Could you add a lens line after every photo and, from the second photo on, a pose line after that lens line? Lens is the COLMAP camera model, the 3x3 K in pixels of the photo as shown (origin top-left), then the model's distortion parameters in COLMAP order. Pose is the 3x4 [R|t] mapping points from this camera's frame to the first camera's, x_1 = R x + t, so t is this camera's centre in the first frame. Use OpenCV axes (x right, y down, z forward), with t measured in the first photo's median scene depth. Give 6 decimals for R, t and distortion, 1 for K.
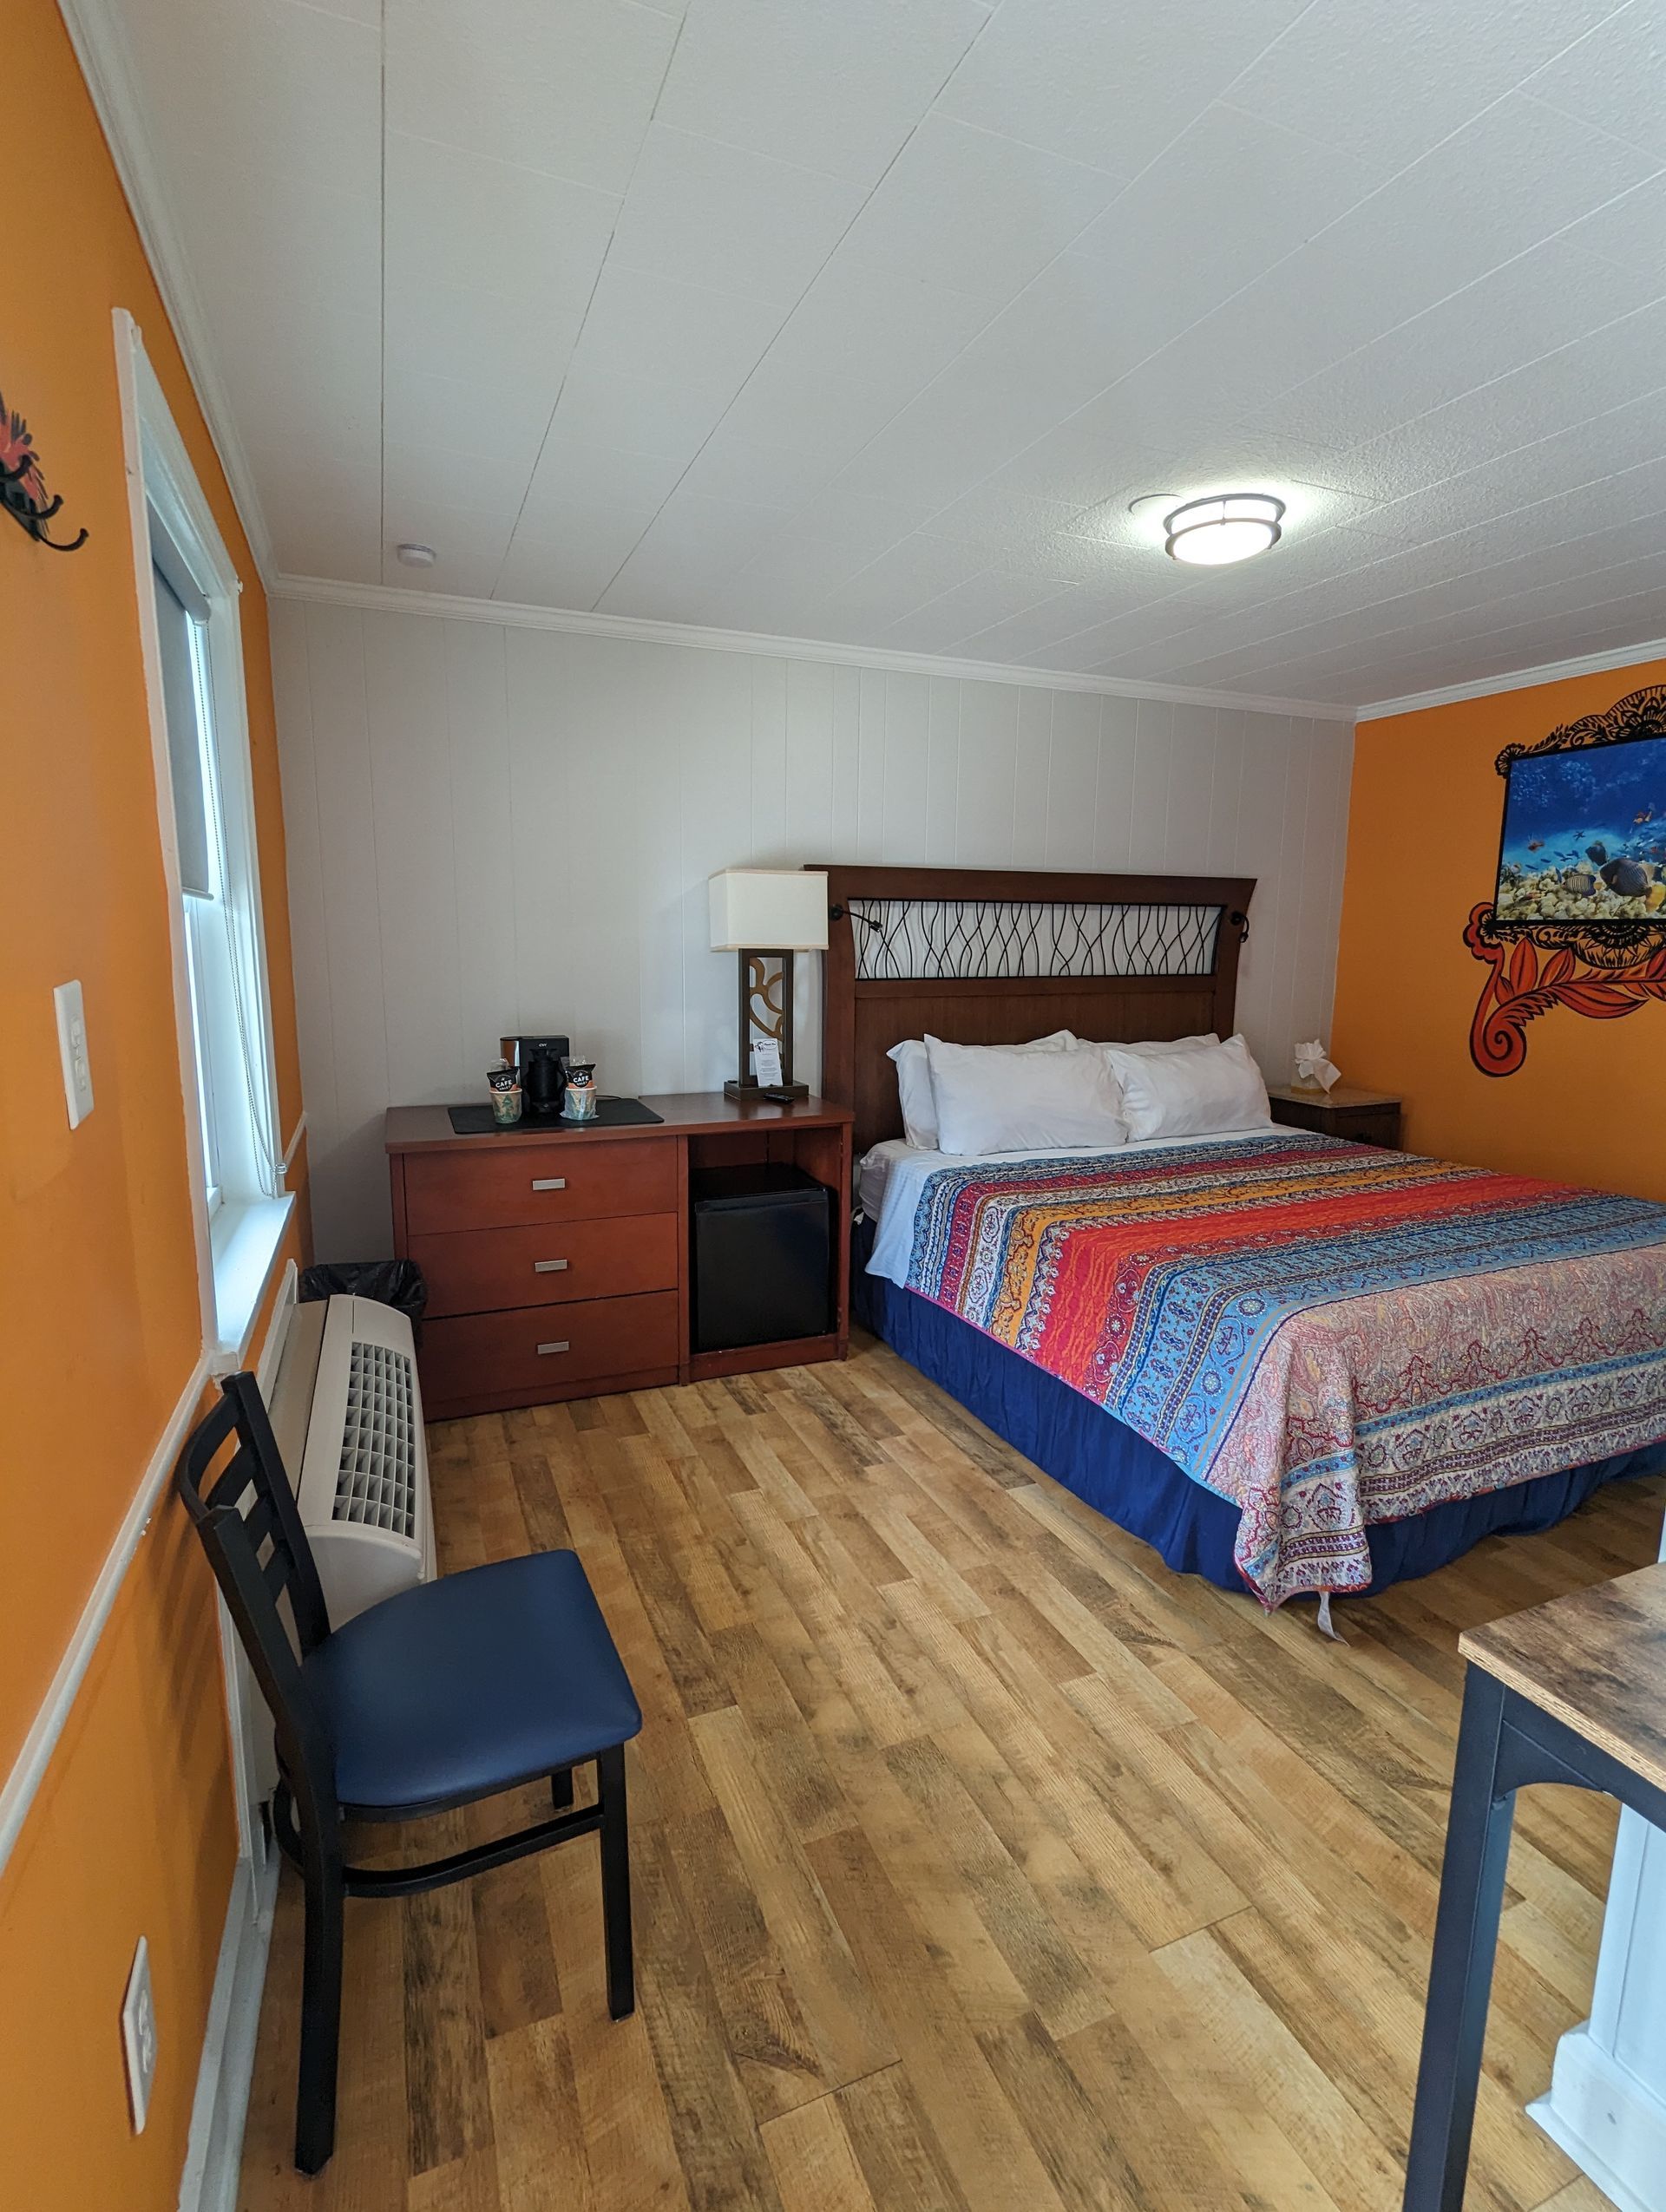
lens RADIAL K [[1057.4, 0, 833.0], [0, 1057.4, 1106.0], [0, 0, 1]] dist [-0.000742, -0.000083]
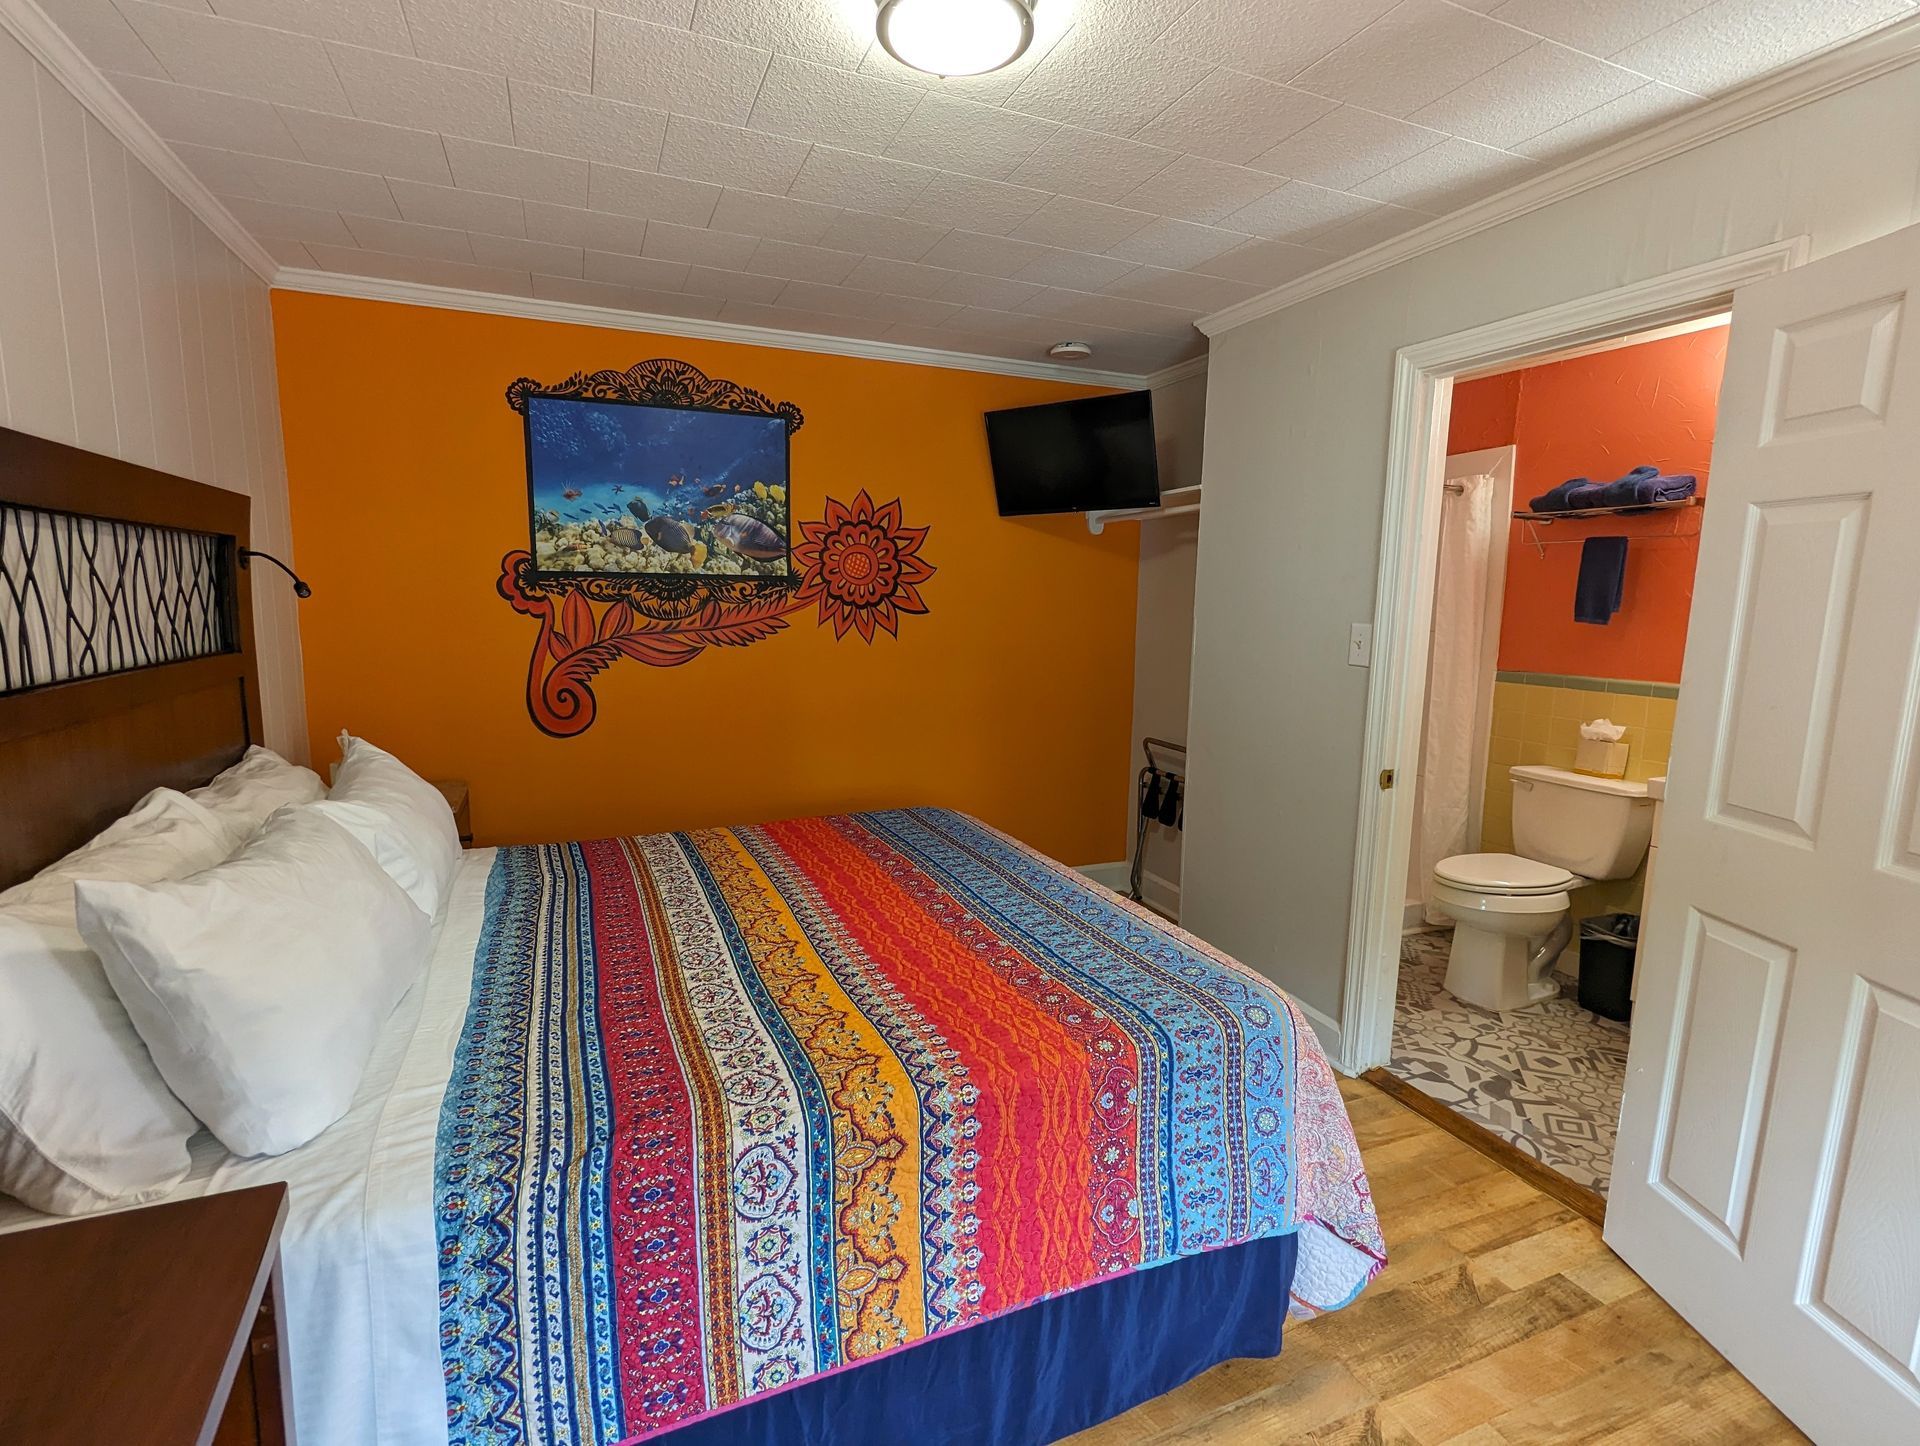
lens RADIAL K [[917.7, 0, 960.0], [0, 917.7, 723.0], [0, 0, 1]] dist [-0.000742, -0.000083]
pose [[0.002277, -0.147935, 0.988995, -0.196806], [0.145856, 0.978470, 0.146025, -0.118875], [-0.989303, 0.143919, 0.023805, 0.693598]]
